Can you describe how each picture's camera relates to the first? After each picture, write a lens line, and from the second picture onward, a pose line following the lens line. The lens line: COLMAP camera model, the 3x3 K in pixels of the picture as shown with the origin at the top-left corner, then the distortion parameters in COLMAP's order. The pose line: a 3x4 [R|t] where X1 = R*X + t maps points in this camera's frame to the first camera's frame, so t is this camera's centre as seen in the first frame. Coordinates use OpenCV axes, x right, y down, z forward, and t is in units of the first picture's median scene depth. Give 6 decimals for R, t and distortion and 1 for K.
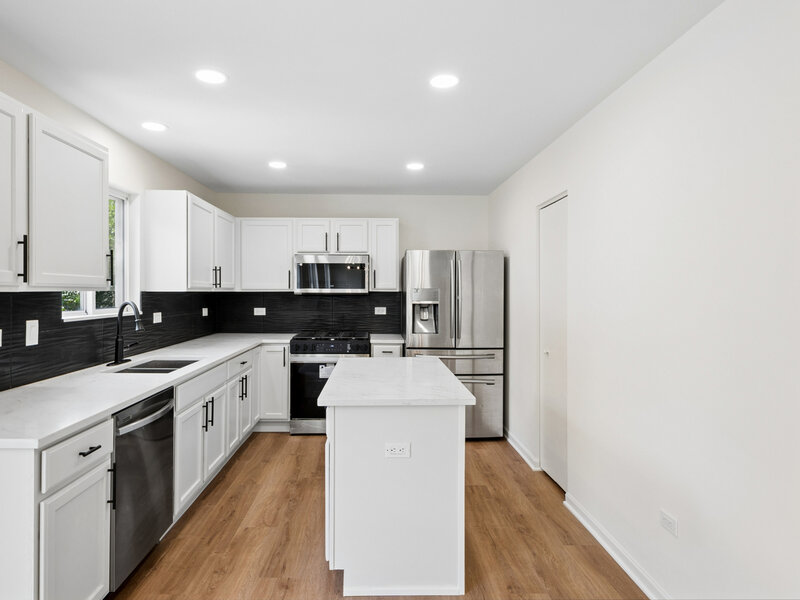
lens RADIAL K [[478.7, 0, 377.1], [0, 478.7, 294.3], [0, 0, 1]] dist [0.000422, -0.000393]
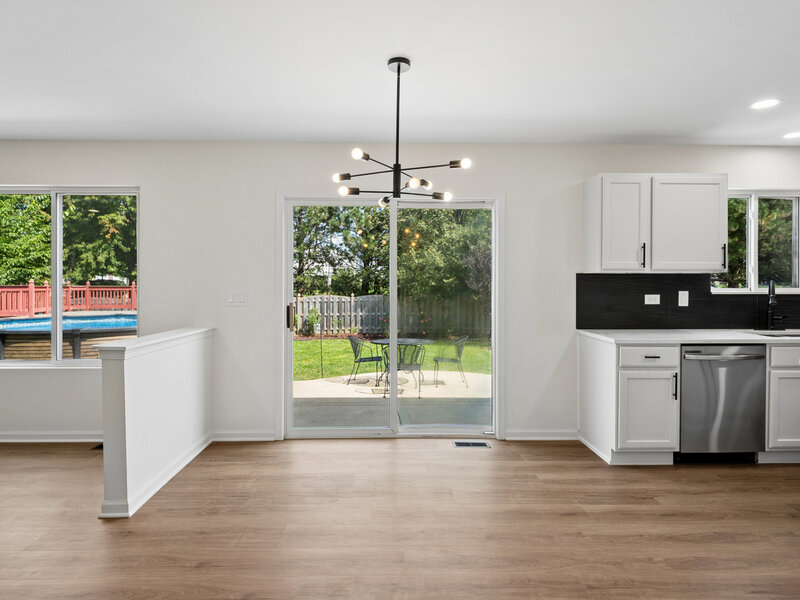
lens RADIAL K [[480.3, 0, 396.0], [0, 480.3, 297.6], [0, 0, 1]] dist [0.003238, -0.002626]
pose [[0.004403, 0.027880, -0.999602, 0.514000], [-0.007146, 0.999587, 0.027848, 0.020581], [0.999965, 0.007020, 0.004600, -0.002193]]
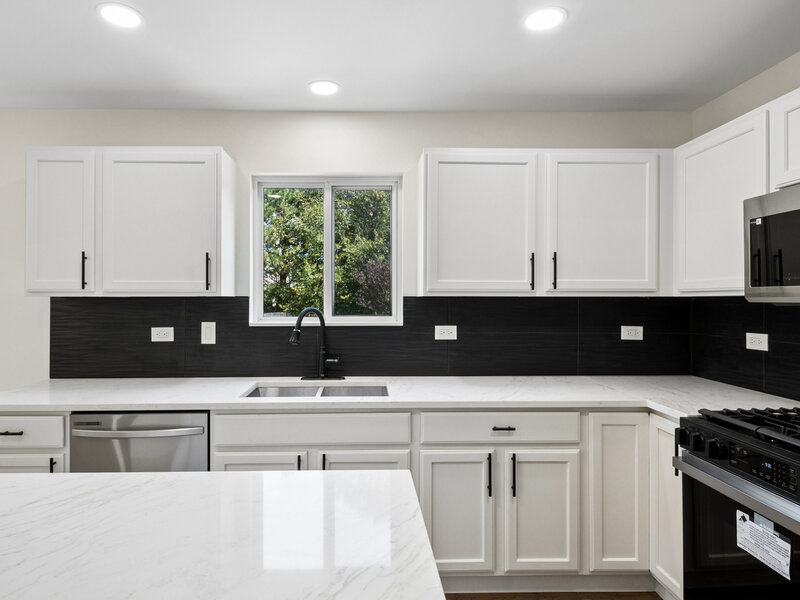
lens RADIAL K [[478.7, 0, 377.1], [0, 478.7, 294.3], [0, 0, 1]] dist [0.000422, -0.000393]
pose [[0.005988, -0.010334, -0.999929, 0.229642], [-0.005130, 0.999933, -0.010365, -0.000930], [0.999969, 0.005191, 0.005935, 0.761815]]
